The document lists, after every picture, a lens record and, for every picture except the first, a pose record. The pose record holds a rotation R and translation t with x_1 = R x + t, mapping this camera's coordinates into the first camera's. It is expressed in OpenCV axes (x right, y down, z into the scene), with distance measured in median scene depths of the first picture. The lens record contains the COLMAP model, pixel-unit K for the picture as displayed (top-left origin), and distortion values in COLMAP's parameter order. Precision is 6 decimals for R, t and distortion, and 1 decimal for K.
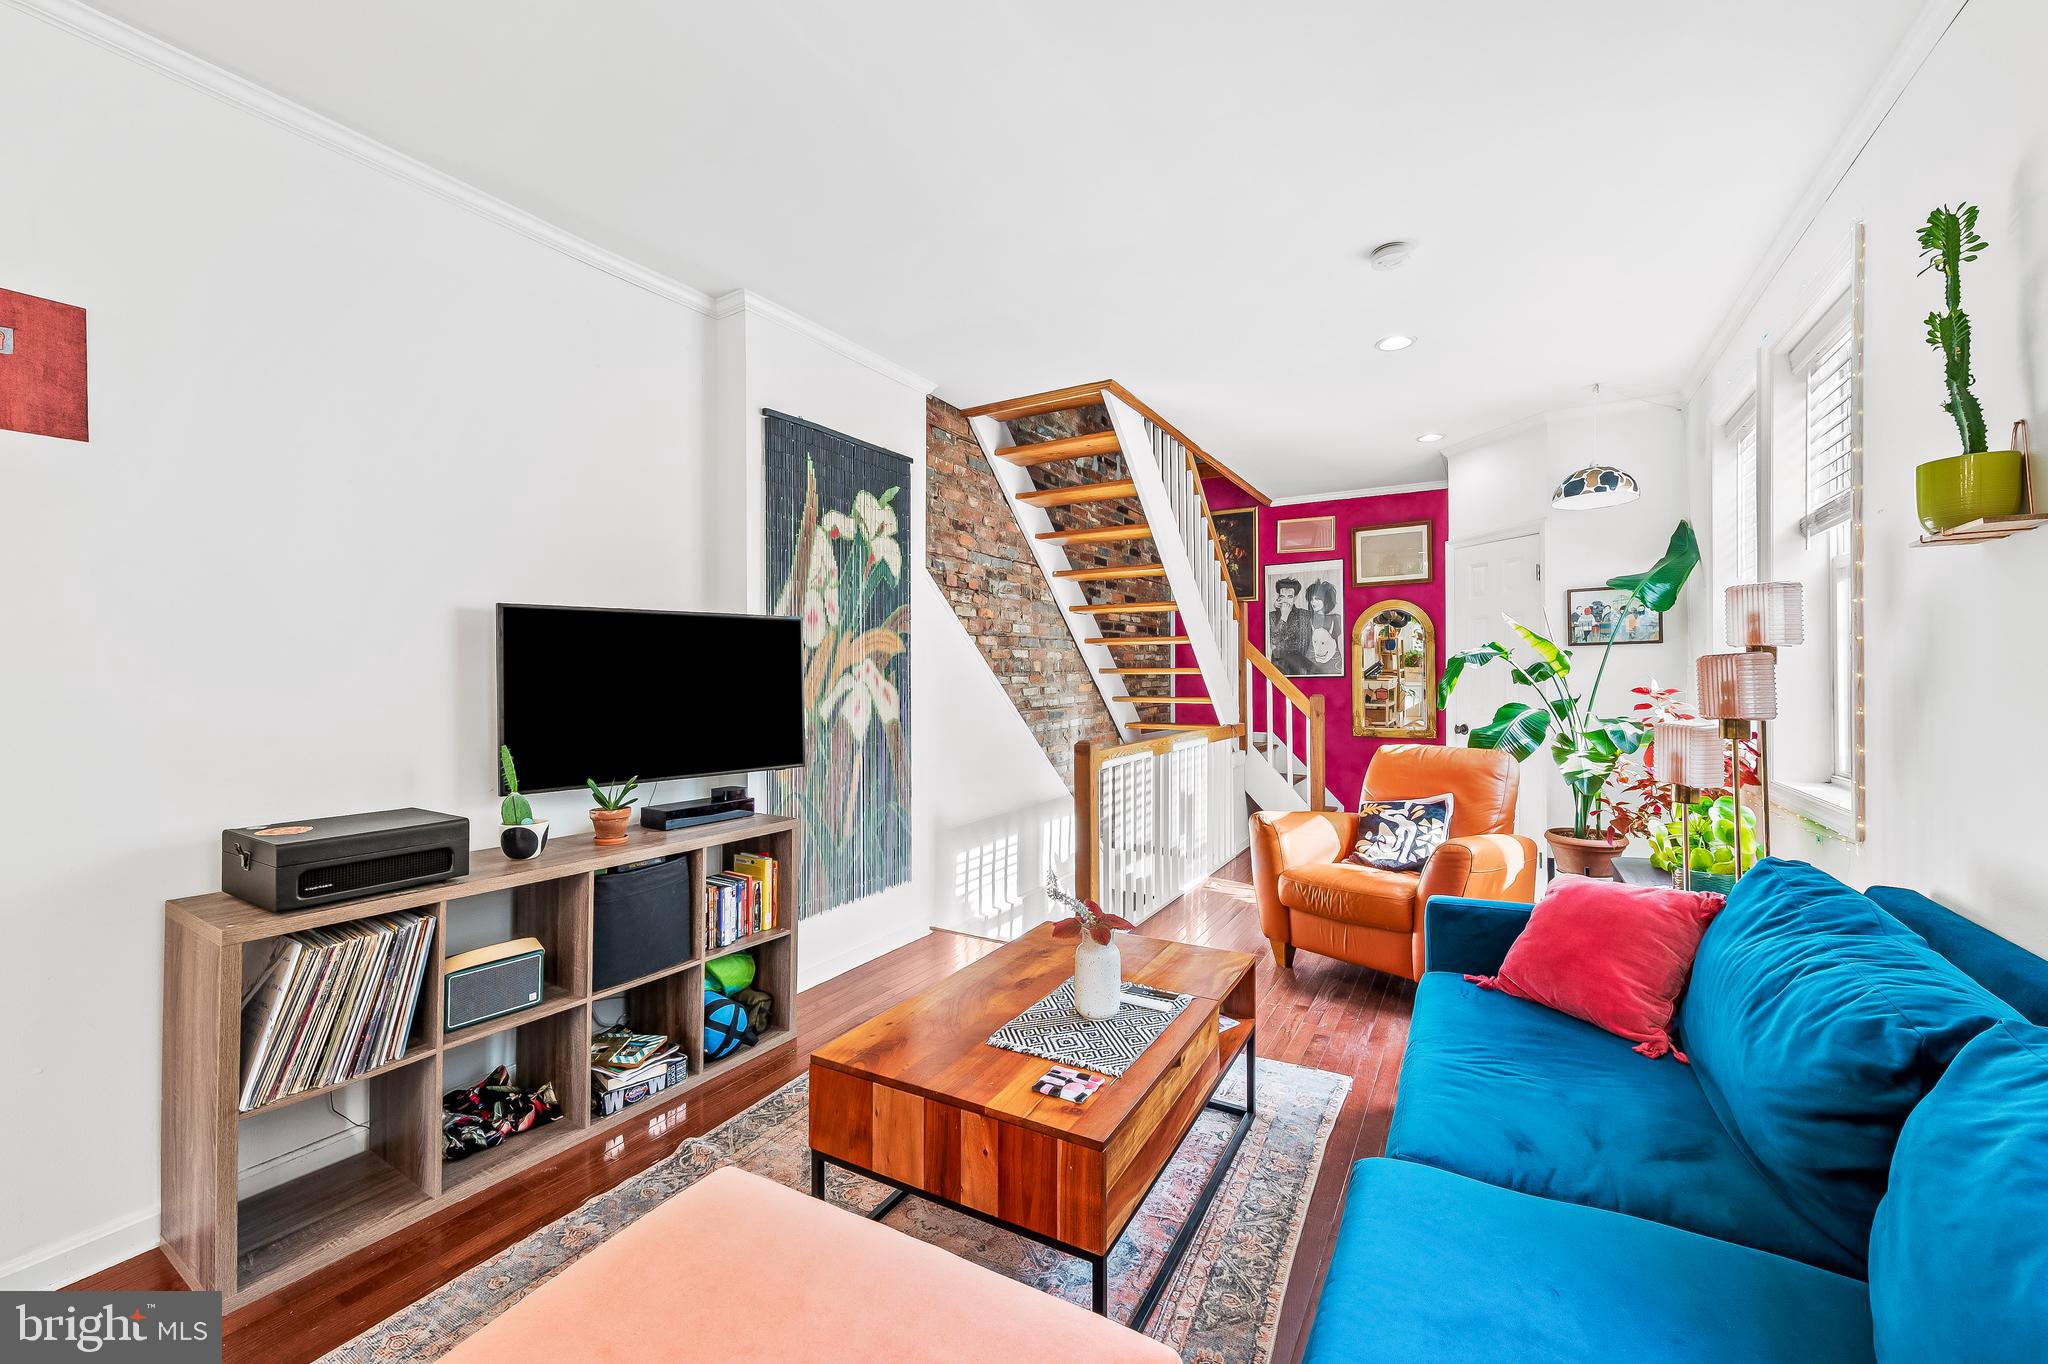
lens RADIAL K [[823.1, 0, 1021.6], [0, 823.1, 676.7], [0, 0, 1]] dist [0.008988, -0.000465]
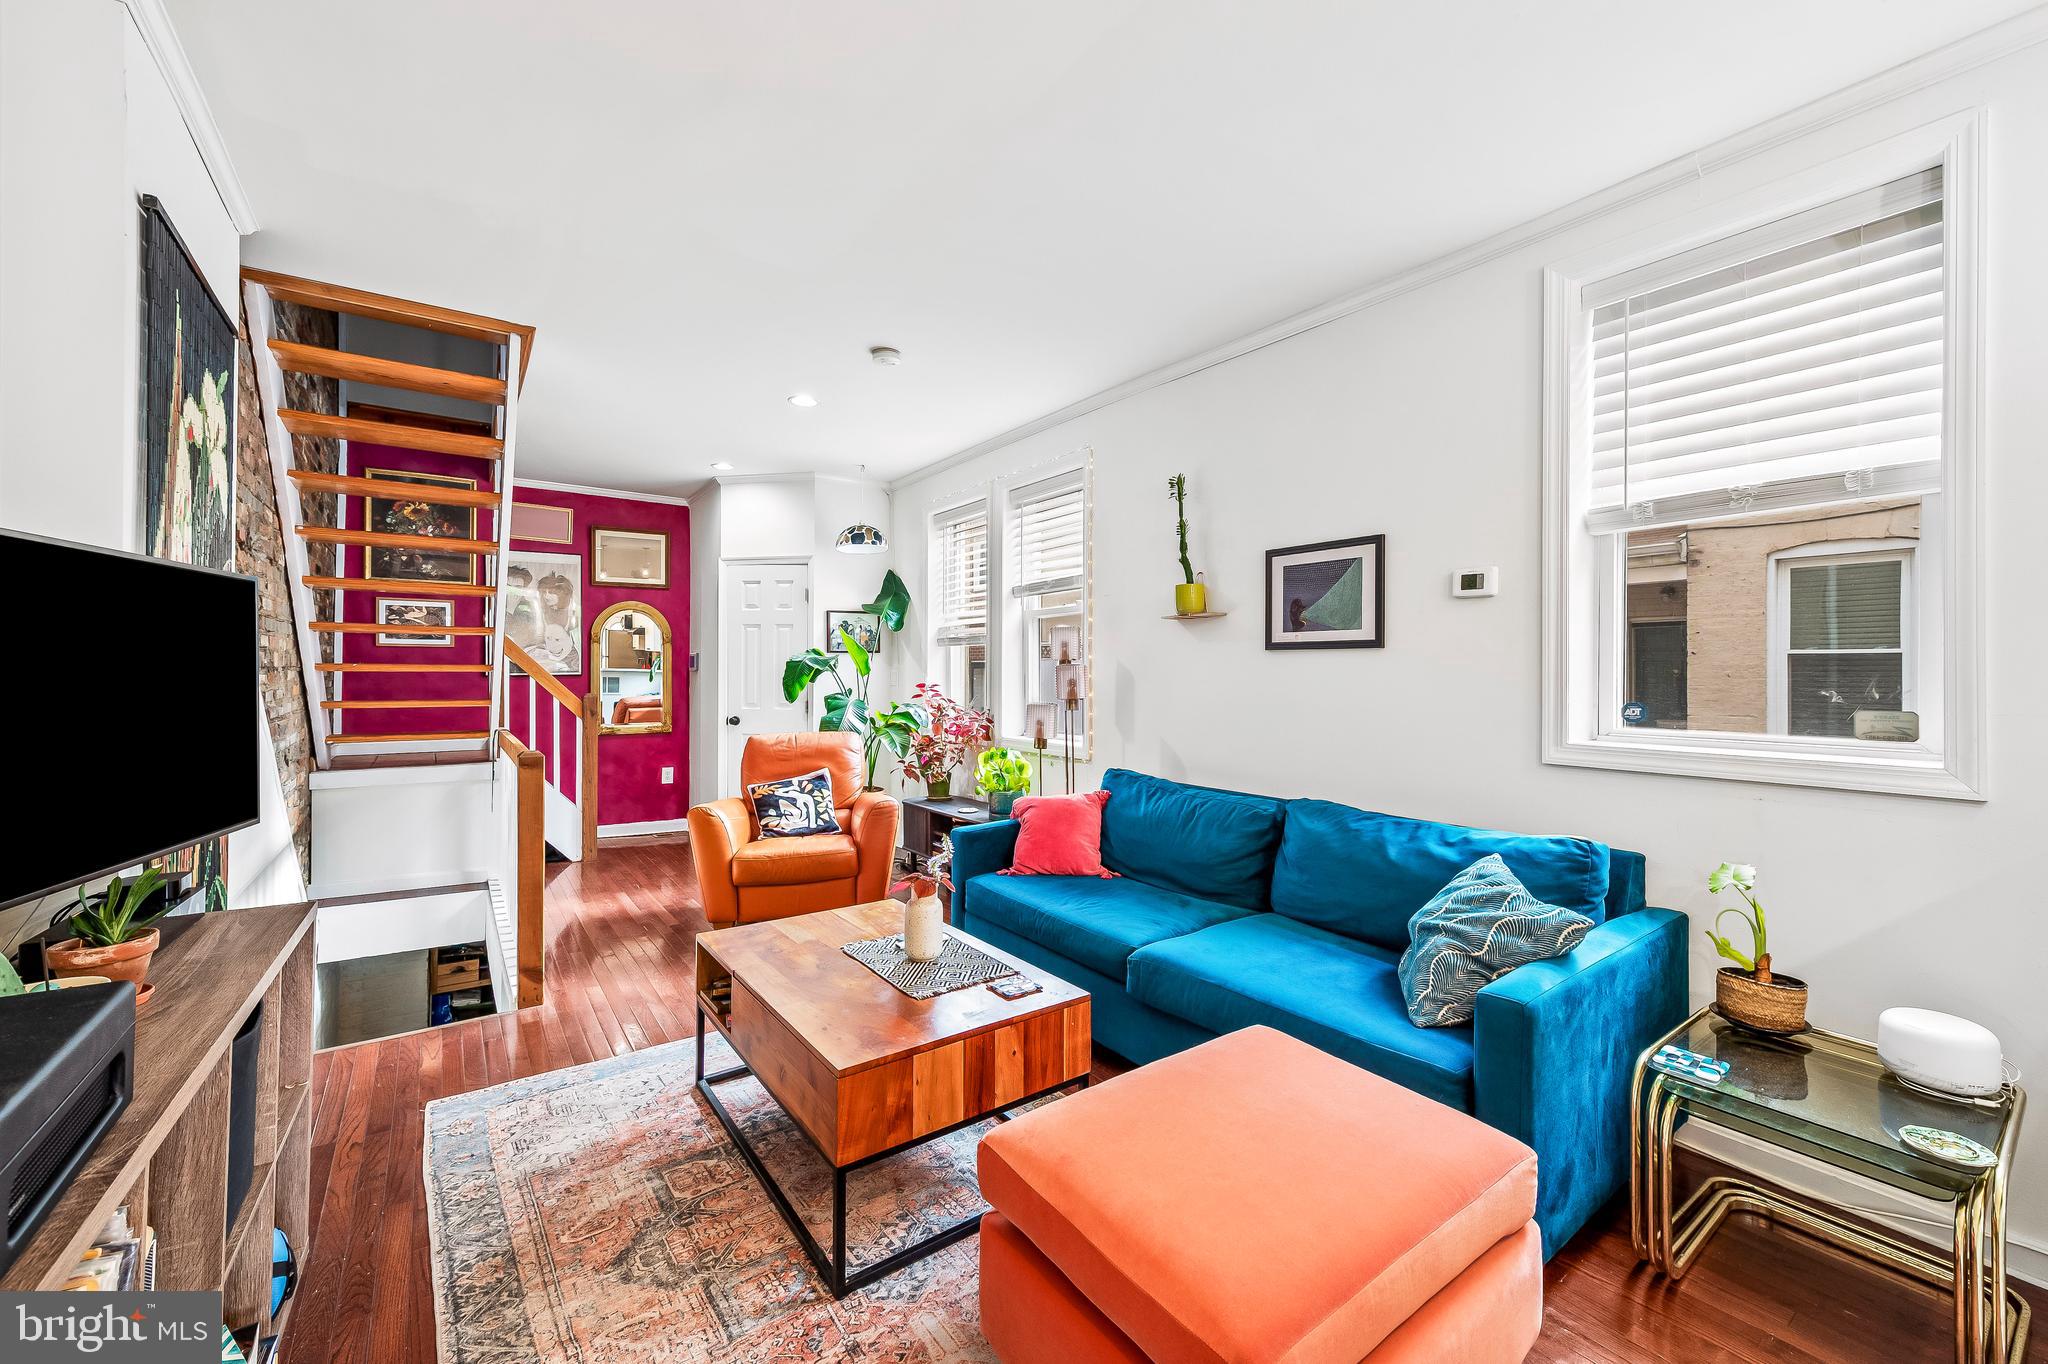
lens RADIAL K [[823.1, 0, 1030.7], [0, 823.1, 674.9], [0, 0, 1]] dist [0.008988, -0.000465]
pose [[0.412152, 0.002318, 0.911112, -0.494206], [-0.003272, 0.999994, -0.001063, -0.001188], [-0.911109, -0.002543, 0.412157, 0.189314]]
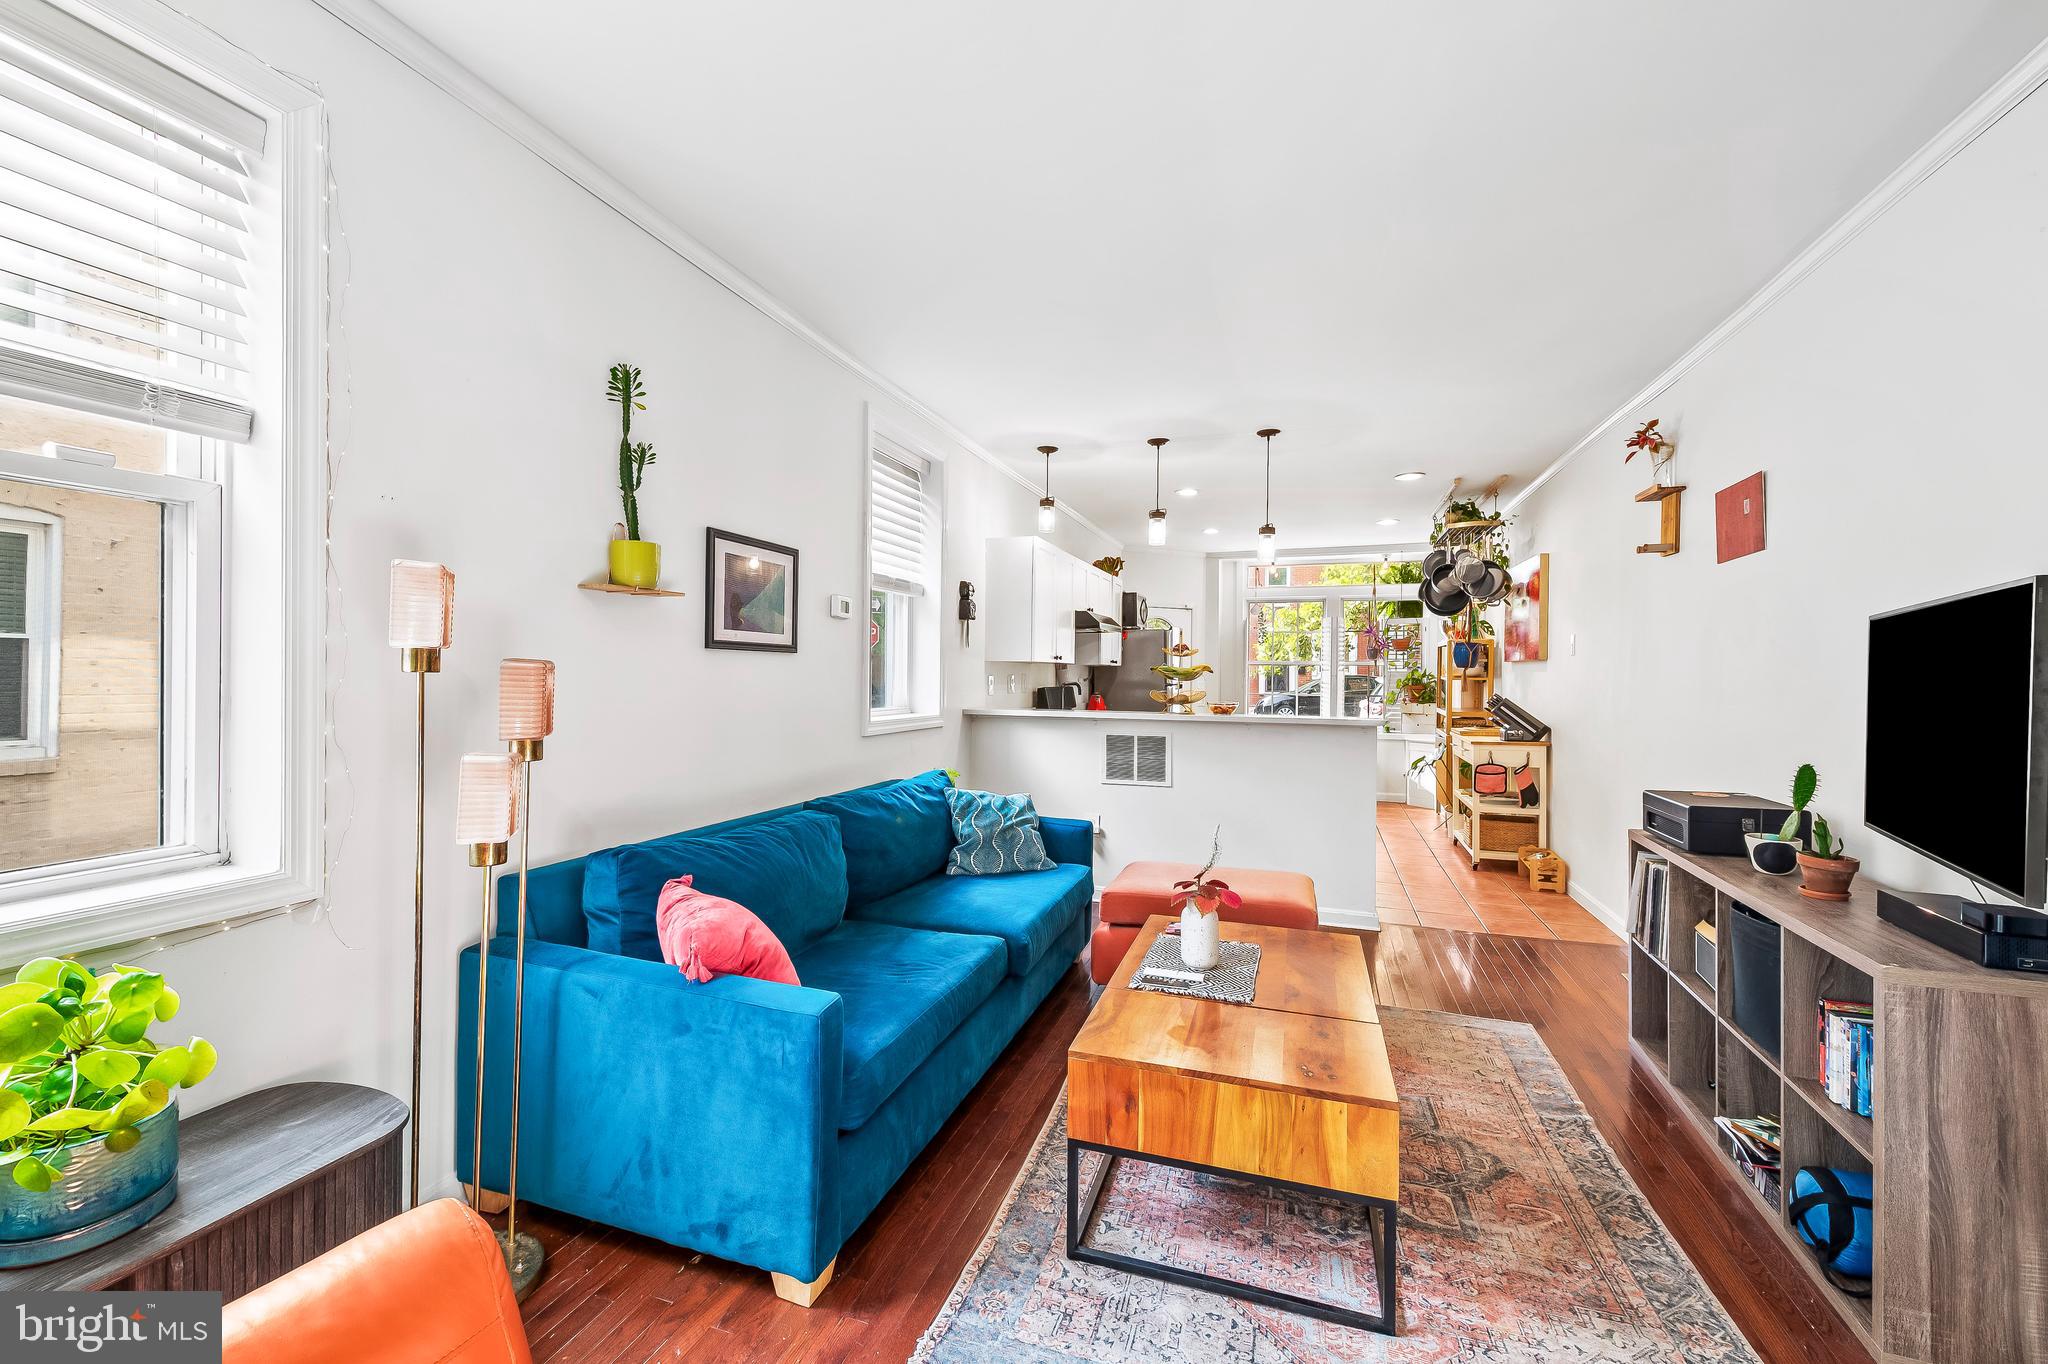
lens RADIAL K [[823.1, 0, 1028.2], [0, 823.1, 674.0], [0, 0, 1]] dist [0.008988, -0.000465]
pose [[-0.981087, -0.011088, -0.193250, 0.304995], [-0.011374, 0.999935, 0.000372, -0.010025], [0.193234, 0.002563, -0.981149, 1.127159]]
